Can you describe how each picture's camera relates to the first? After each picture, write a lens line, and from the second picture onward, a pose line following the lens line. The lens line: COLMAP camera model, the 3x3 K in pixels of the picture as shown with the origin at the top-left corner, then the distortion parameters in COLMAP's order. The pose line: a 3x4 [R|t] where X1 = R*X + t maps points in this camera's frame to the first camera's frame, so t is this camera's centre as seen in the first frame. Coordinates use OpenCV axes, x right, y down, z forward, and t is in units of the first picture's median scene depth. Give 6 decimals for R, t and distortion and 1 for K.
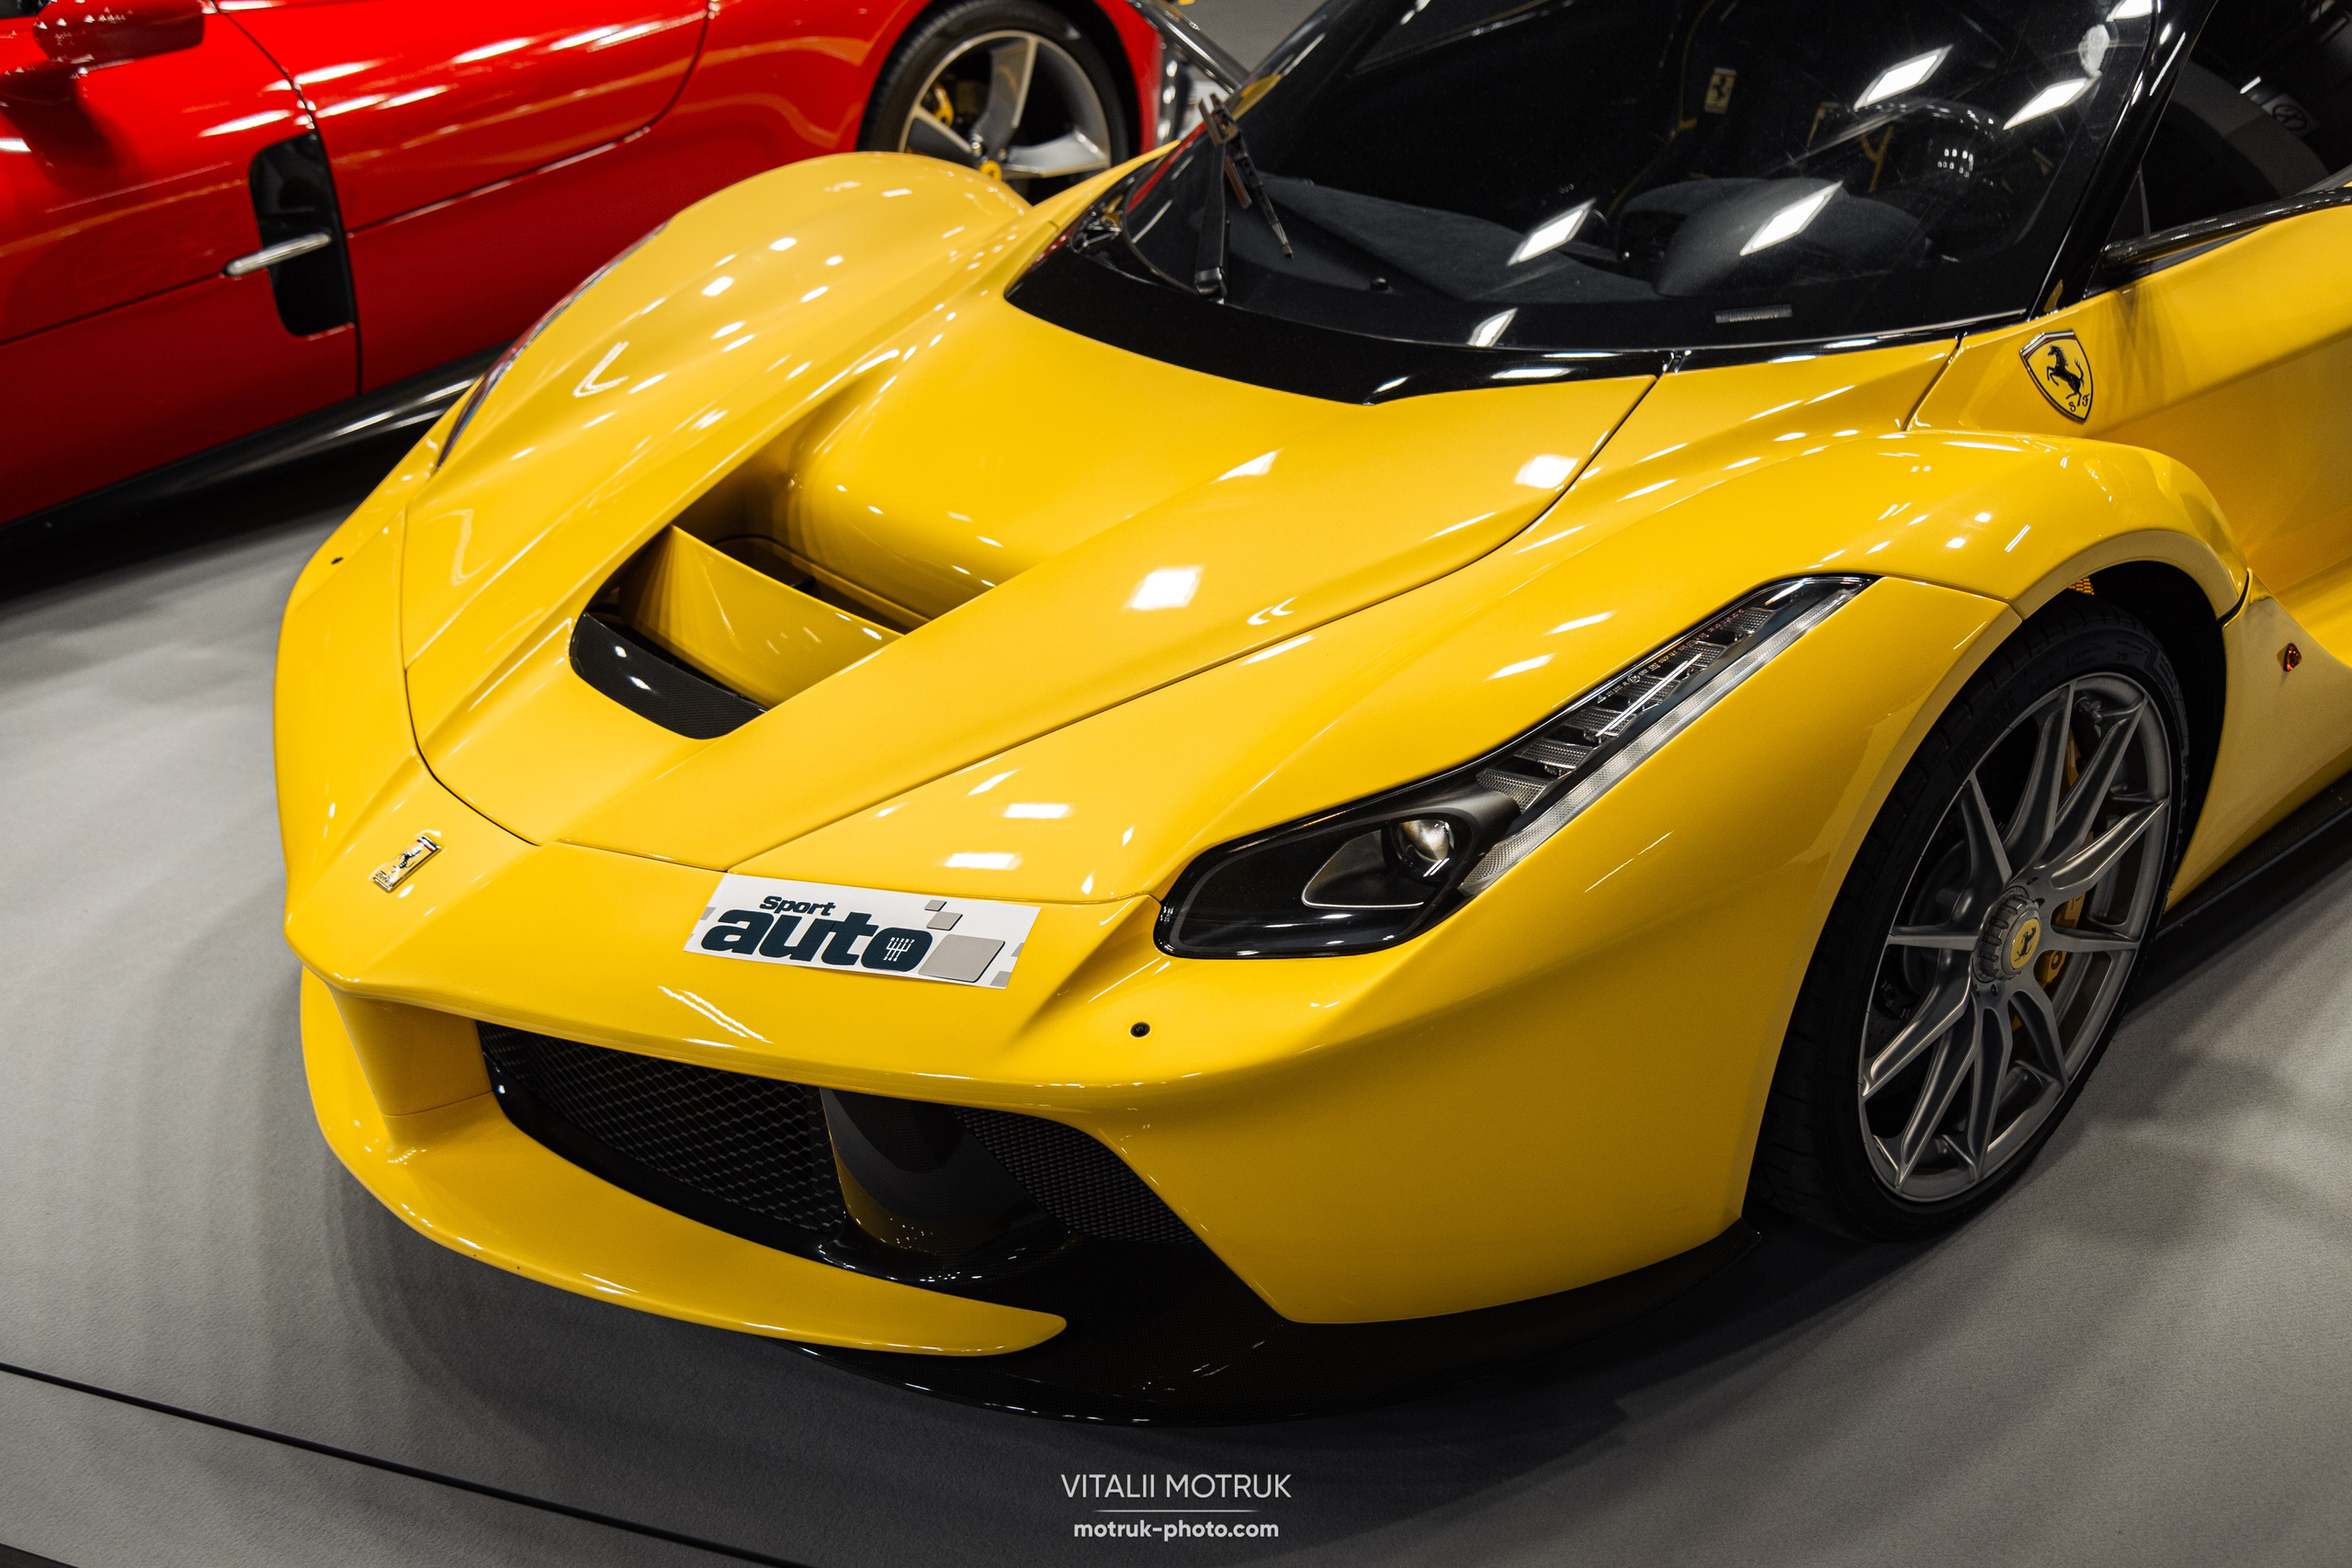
lens RADIAL K [[2287.2, 0, 1210.3], [0, 2287.2, 787.4], [0, 0, 1]] dist [0.016409, -0.001877]
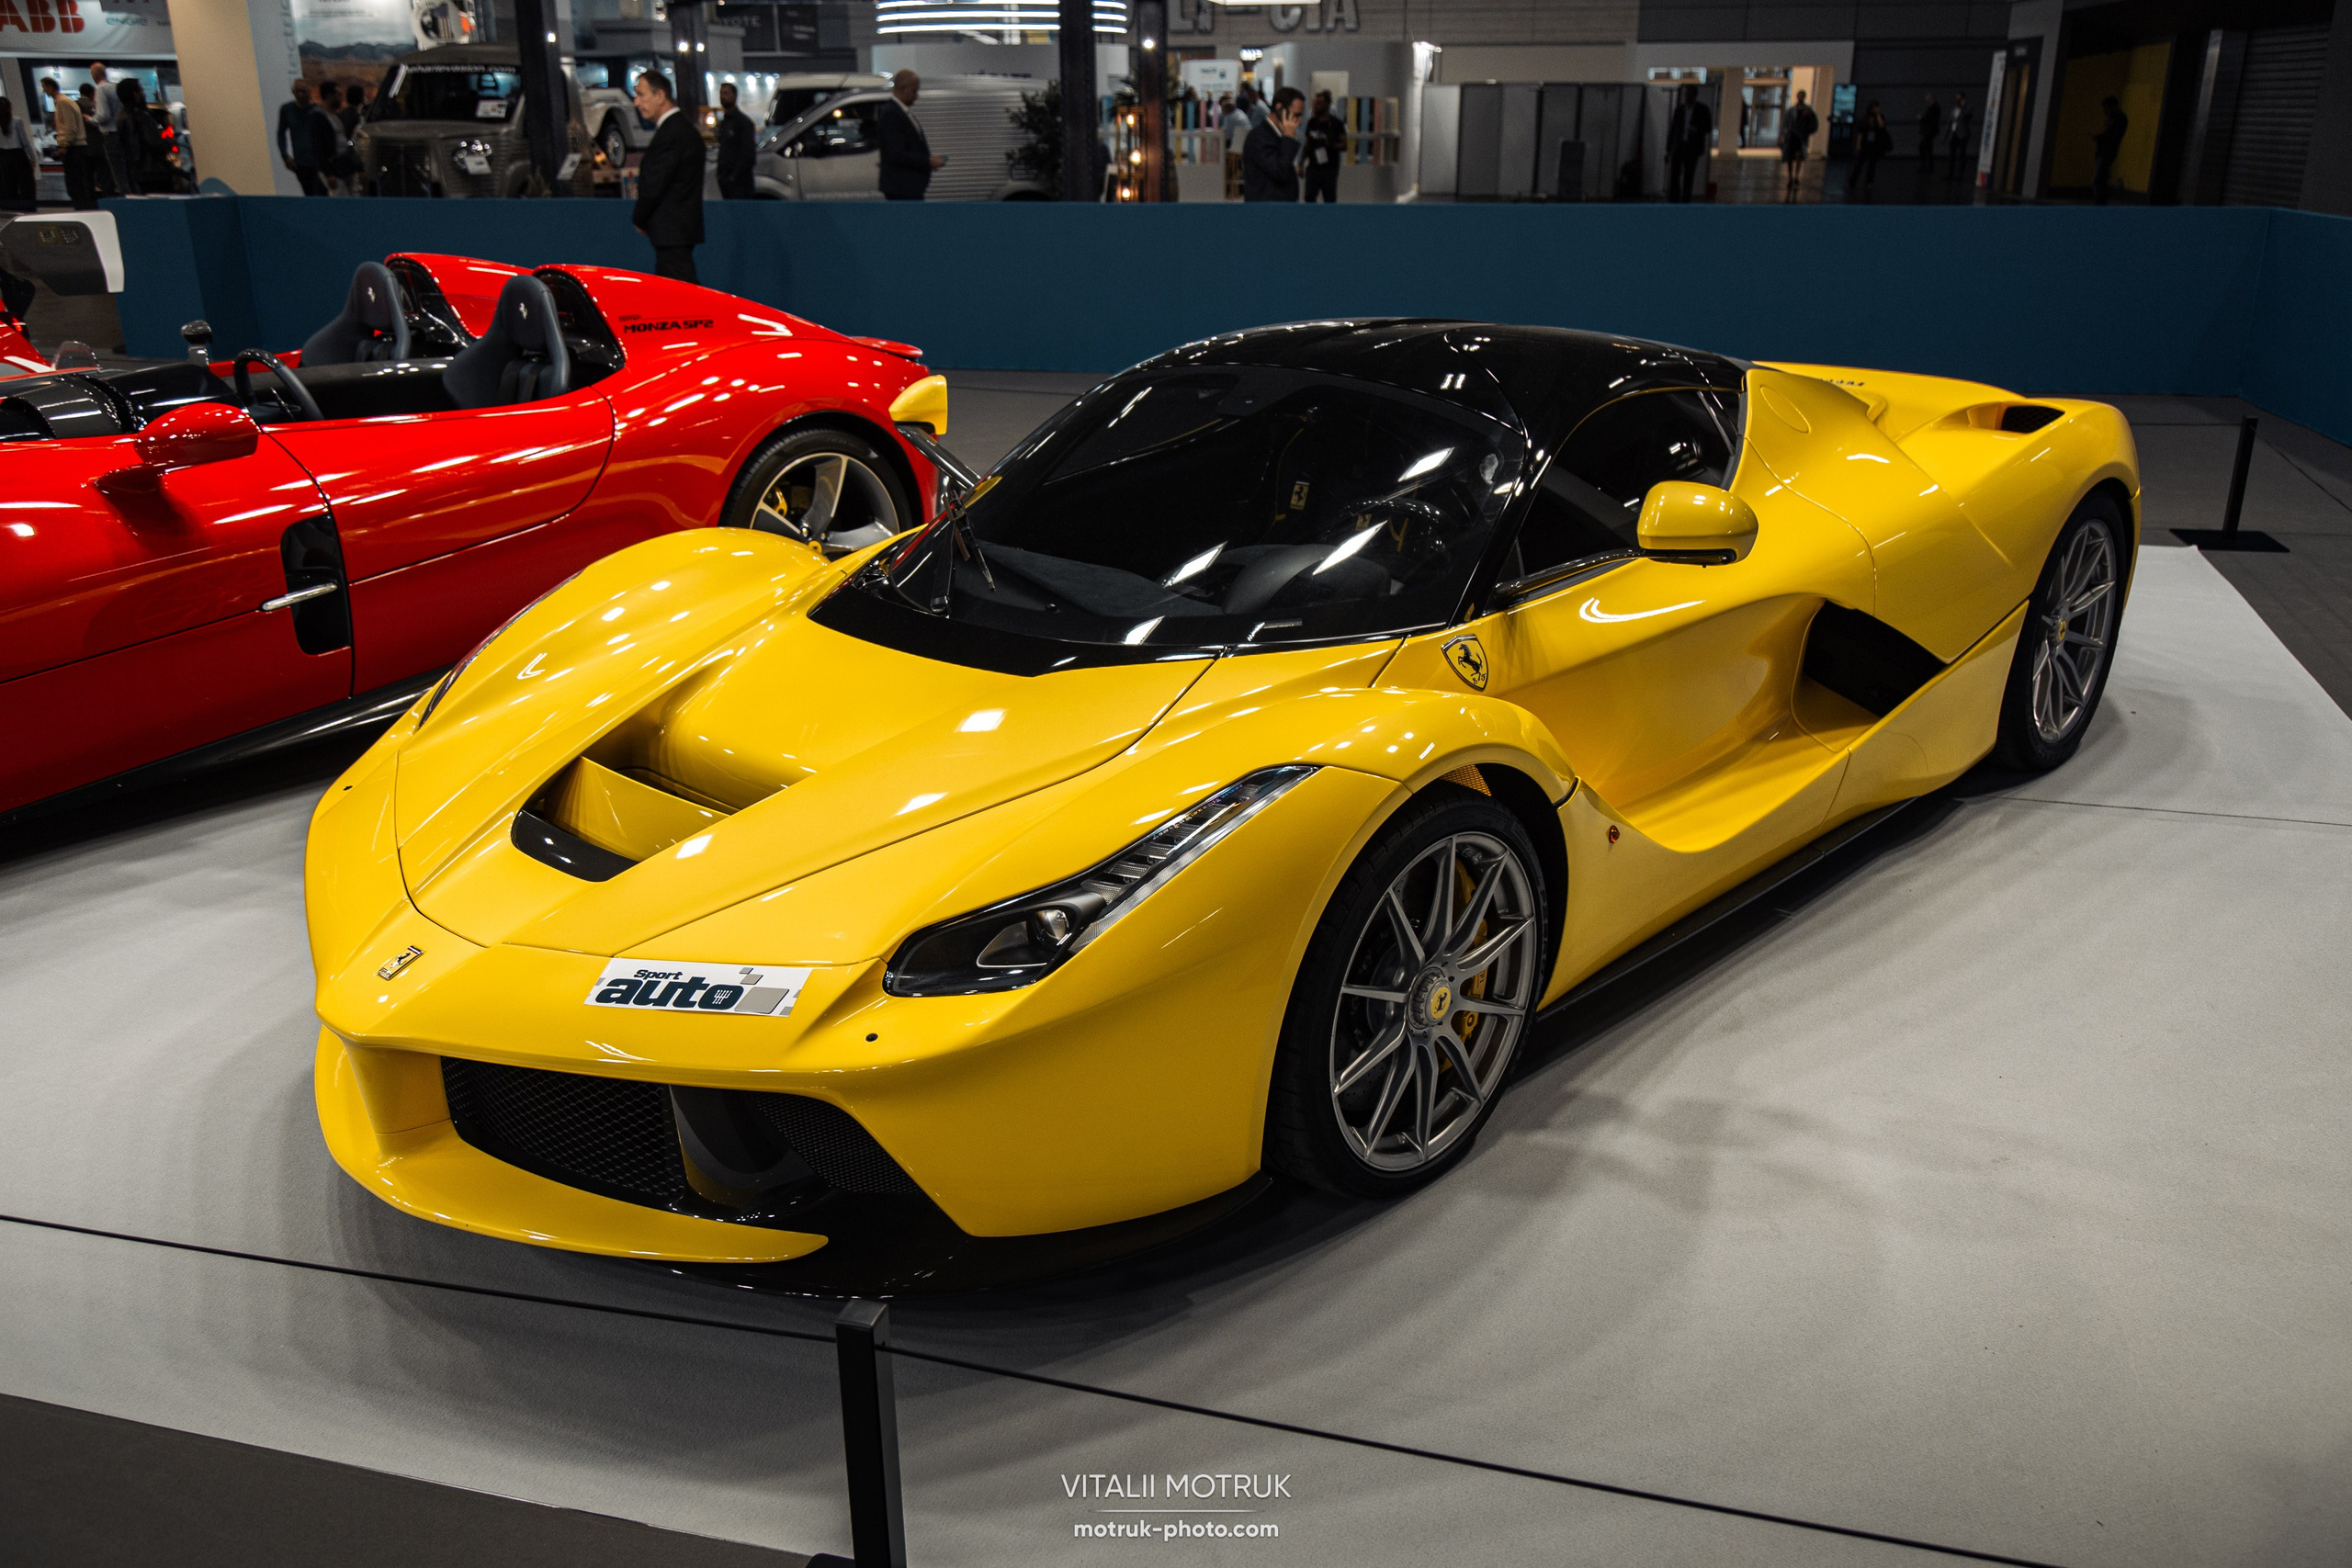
lens RADIAL K [[1790.8, 0, 1176.0], [0, 1790.8, 784.0], [0, 0, 1]] dist [-0.008291, -0.002967]
pose [[0.995264, -0.004626, 0.097098, 0.045604], [0.018074, 0.990256, -0.138079, 0.079073], [-0.095513, 0.139180, 0.985650, -0.220394]]
